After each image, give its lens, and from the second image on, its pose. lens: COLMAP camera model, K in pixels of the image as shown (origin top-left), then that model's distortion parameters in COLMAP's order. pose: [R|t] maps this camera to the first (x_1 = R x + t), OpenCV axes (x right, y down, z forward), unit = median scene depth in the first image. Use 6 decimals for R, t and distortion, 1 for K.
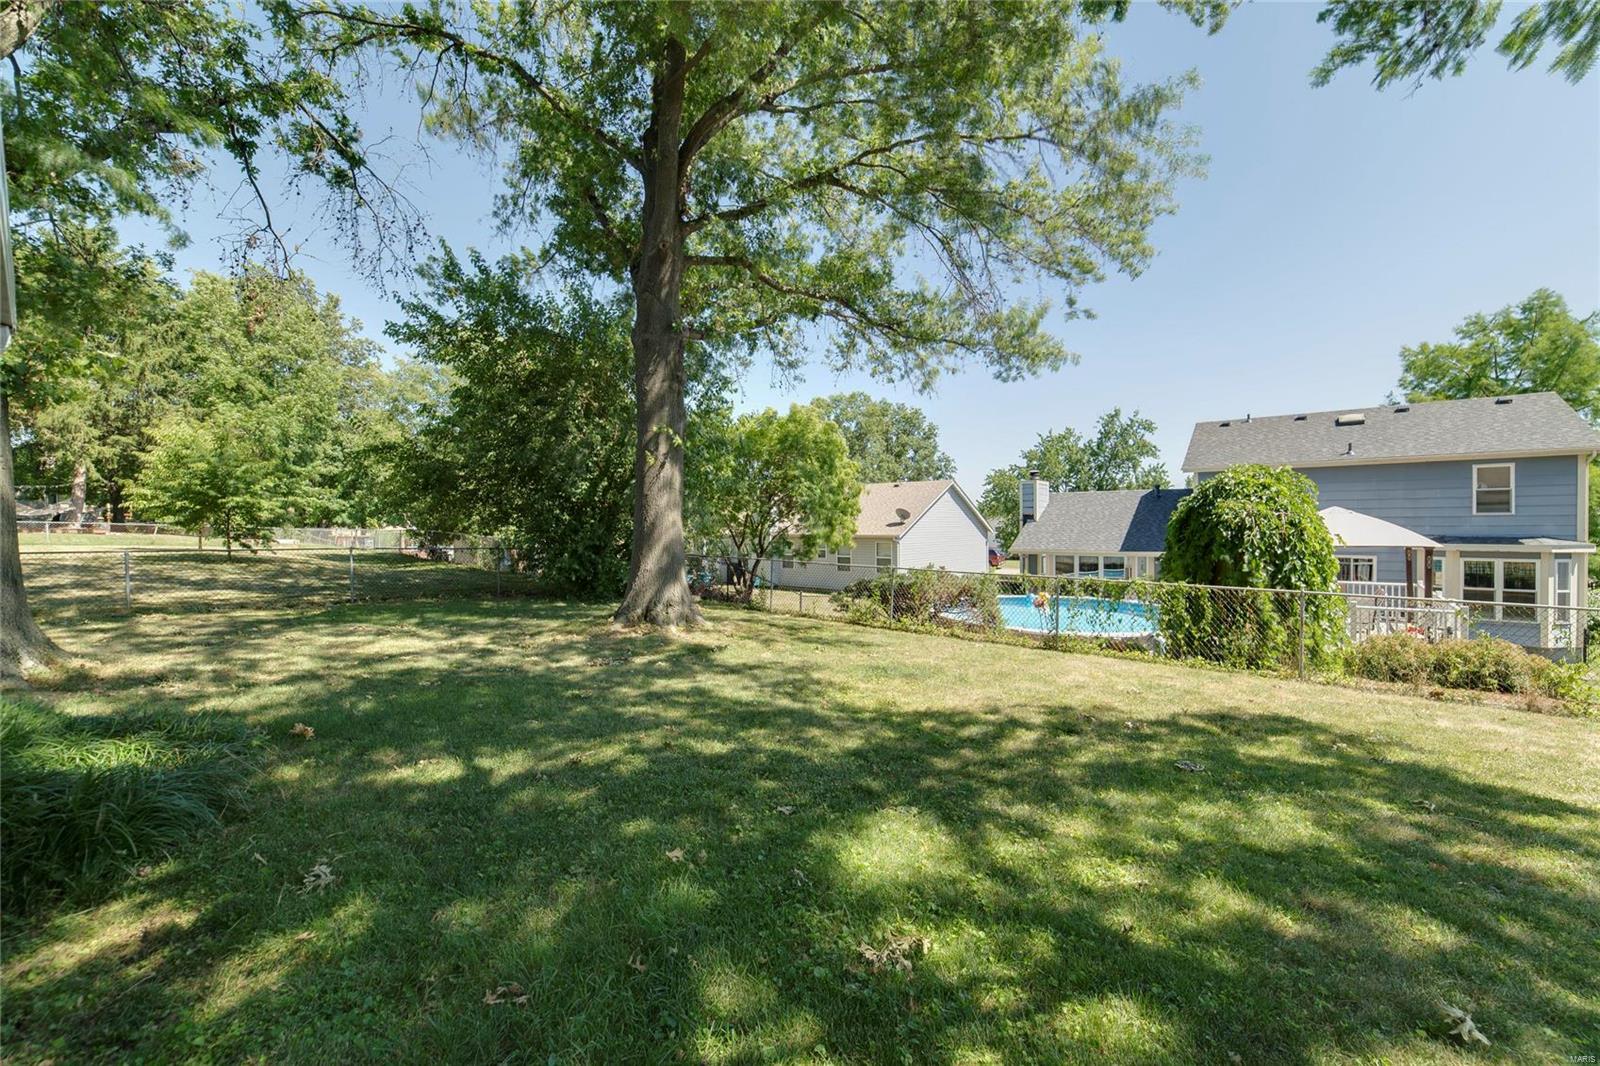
lens RADIAL K [[613.1, 0, 801.9], [0, 613.1, 522.4], [0, 0, 1]] dist [-0.028295, 0.009437]
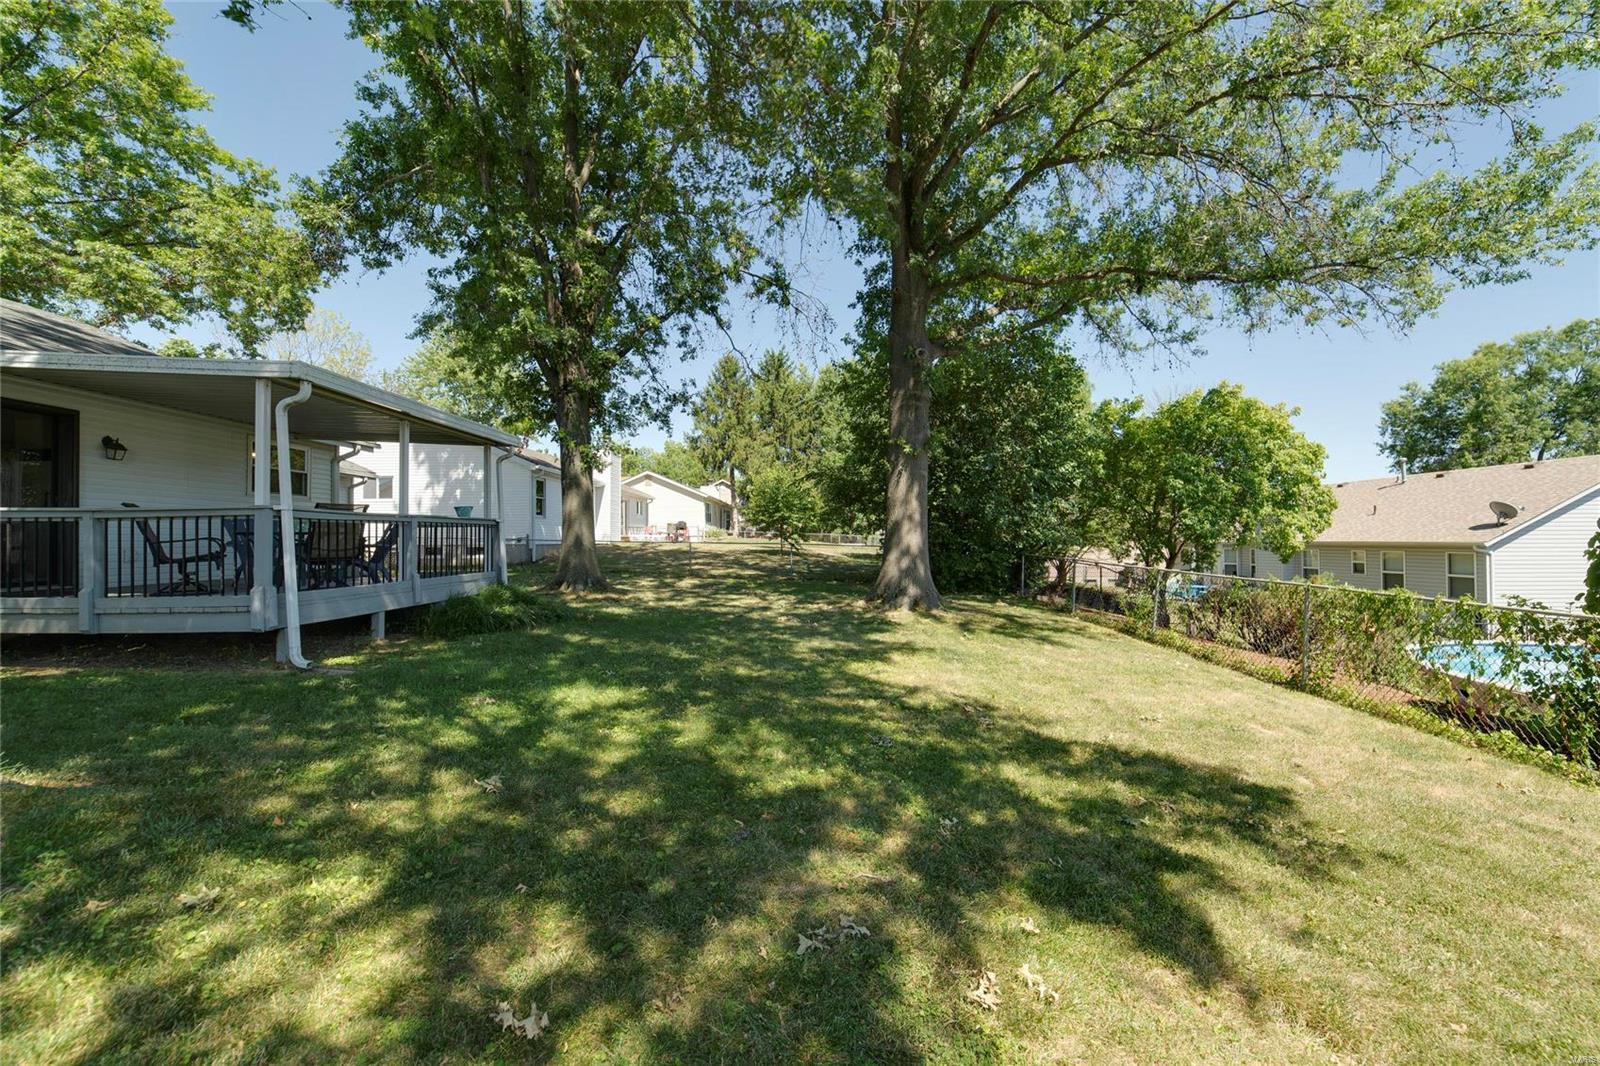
lens RADIAL K [[613.1, 0, 801.9], [0, 613.1, 522.4], [0, 0, 1]] dist [-0.028295, 0.009437]
pose [[0.610948, -0.023195, -0.791331, 0.478142], [0.003802, 0.999645, -0.026365, 0.026190], [0.791661, 0.013099, 0.610820, 0.106735]]
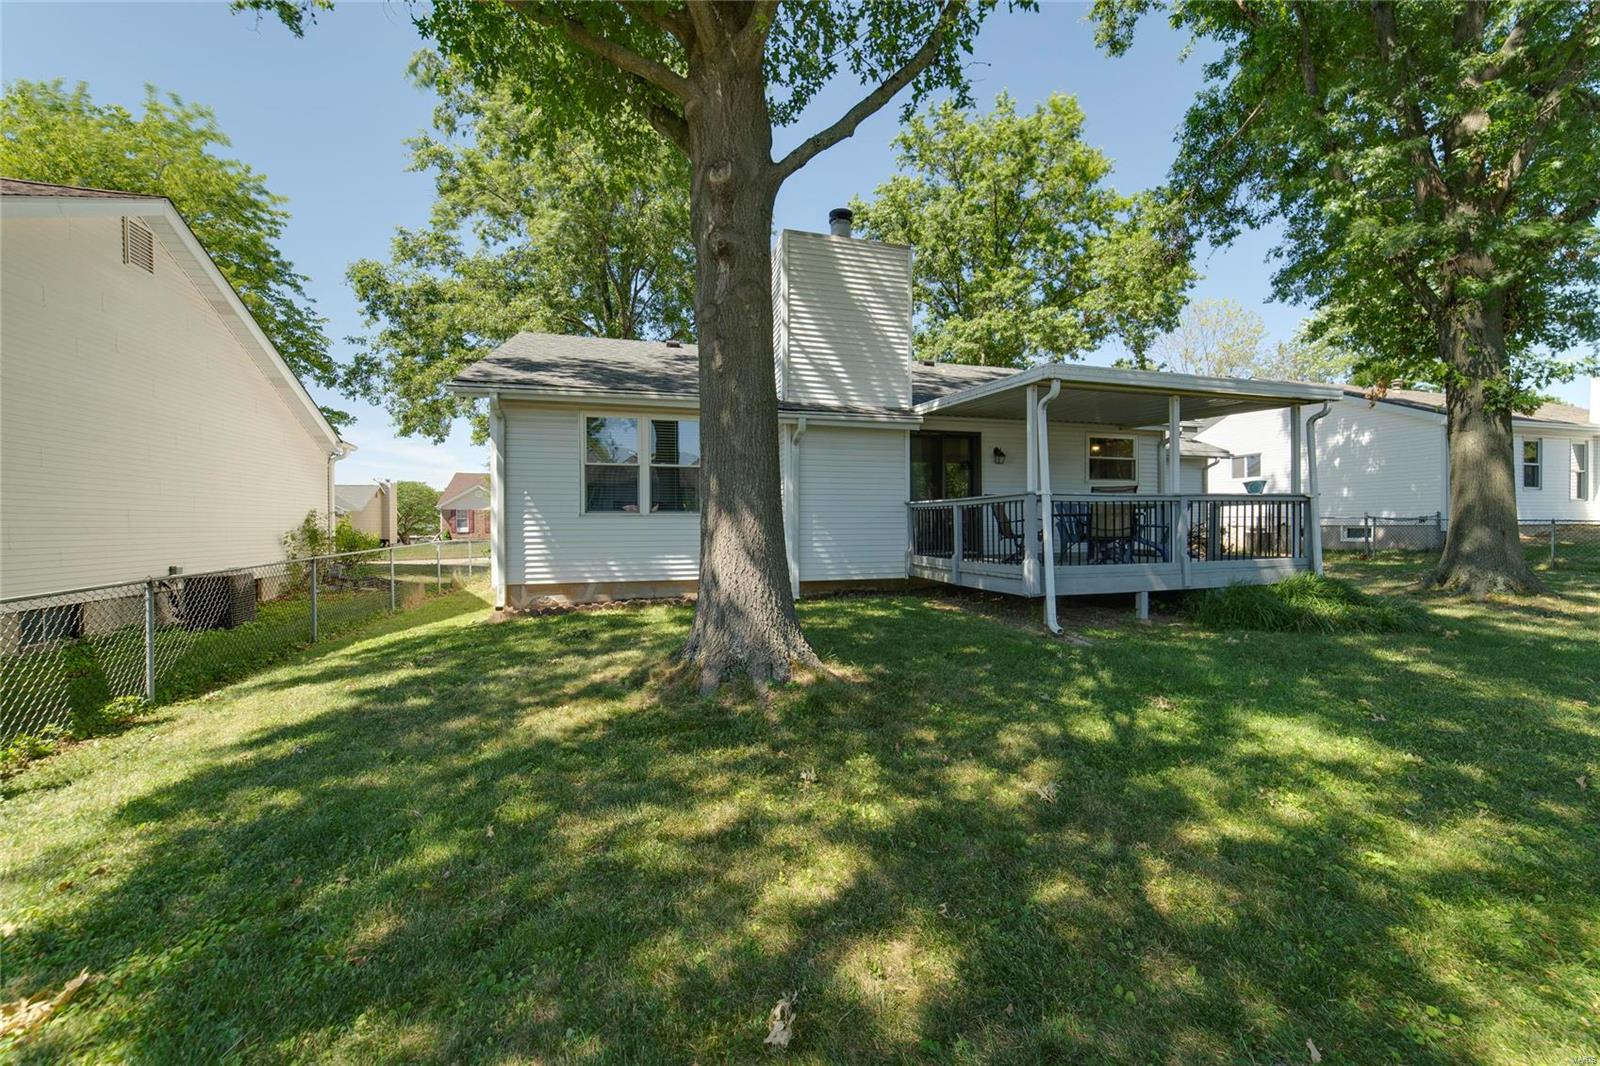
lens RADIAL K [[613.1, 0, 801.9], [0, 613.1, 522.4], [0, 0, 1]] dist [-0.028295, 0.009437]
pose [[-0.574082, 0.002440, -0.818794, 0.432442], [0.007214, 0.999972, -0.002078, 0.027671], [0.818766, -0.007100, -0.574083, 0.225973]]
